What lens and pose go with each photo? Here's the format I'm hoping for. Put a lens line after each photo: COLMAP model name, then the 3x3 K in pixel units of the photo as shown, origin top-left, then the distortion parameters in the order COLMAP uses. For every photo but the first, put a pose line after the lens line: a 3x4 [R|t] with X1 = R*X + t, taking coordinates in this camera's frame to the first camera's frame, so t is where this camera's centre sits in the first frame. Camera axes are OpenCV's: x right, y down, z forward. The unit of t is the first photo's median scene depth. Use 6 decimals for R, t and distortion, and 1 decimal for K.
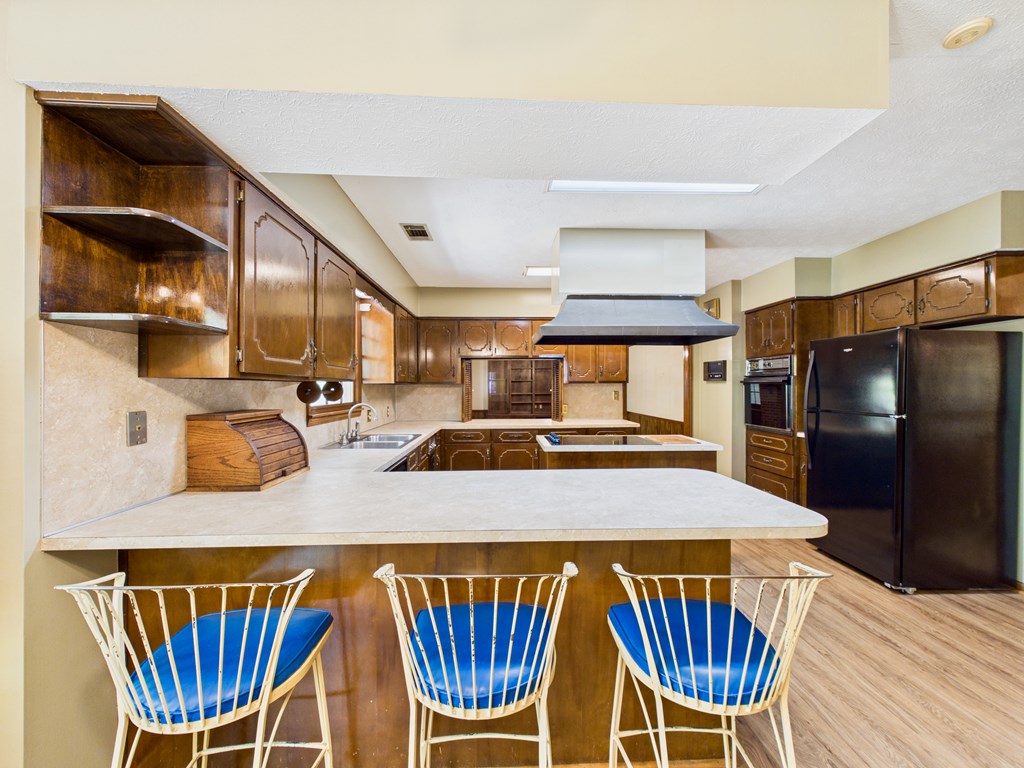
lens RADIAL K [[410.5, 0, 513.7], [0, 410.5, 386.5], [0, 0, 1]] dist [0.000456, 0.000357]
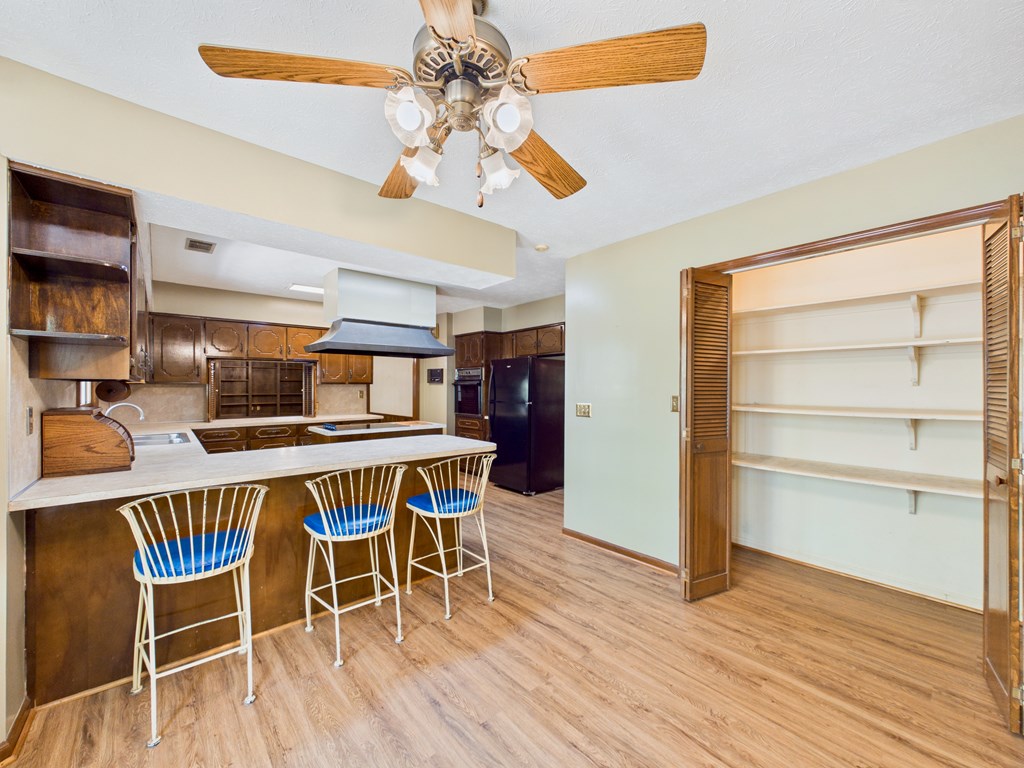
lens RADIAL K [[410.5, 0, 513.7], [0, 410.5, 386.5], [0, 0, 1]] dist [0.000456, 0.000357]
pose [[0.778590, 0.003638, 0.627523, -0.217444], [-0.002612, 0.999993, -0.002555, 0.000597], [-0.627528, 0.000350, 0.778594, -0.305572]]
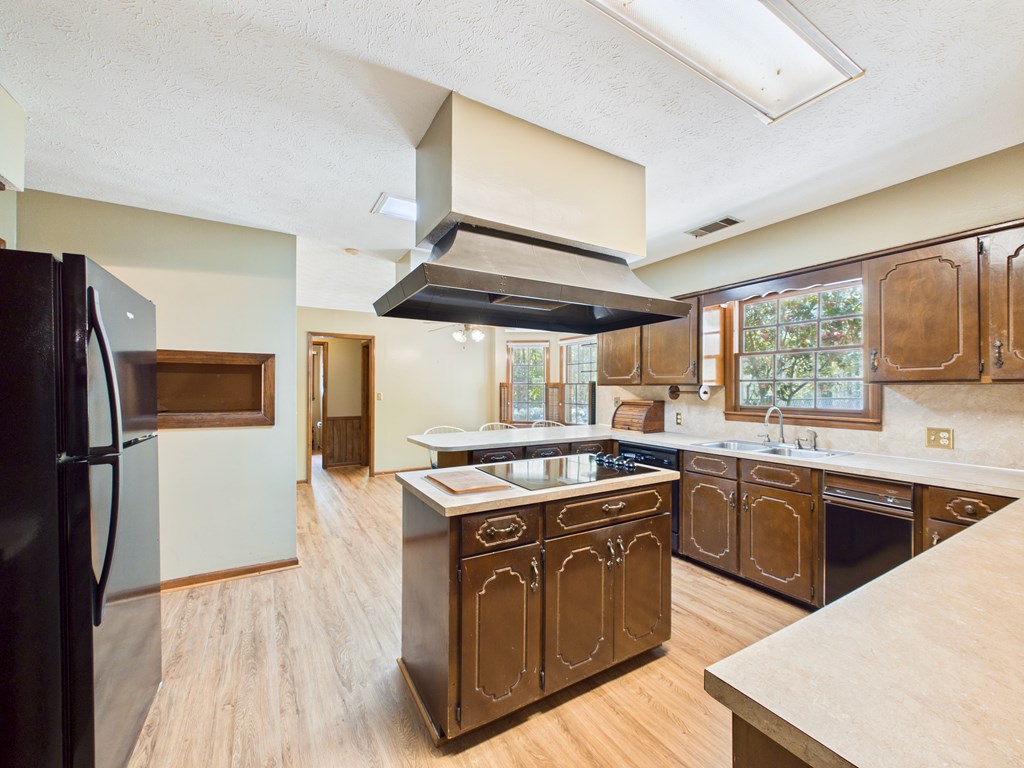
lens RADIAL K [[414.5, 0, 512.0], [0, 414.5, 380.6], [0, 0, 1]] dist [0.002005, 0.000236]
pose [[-0.876870, -0.009816, -0.480628, 0.520613], [-0.002001, 0.999857, -0.016771, -0.003539], [0.480724, -0.013744, -0.876764, 1.322374]]
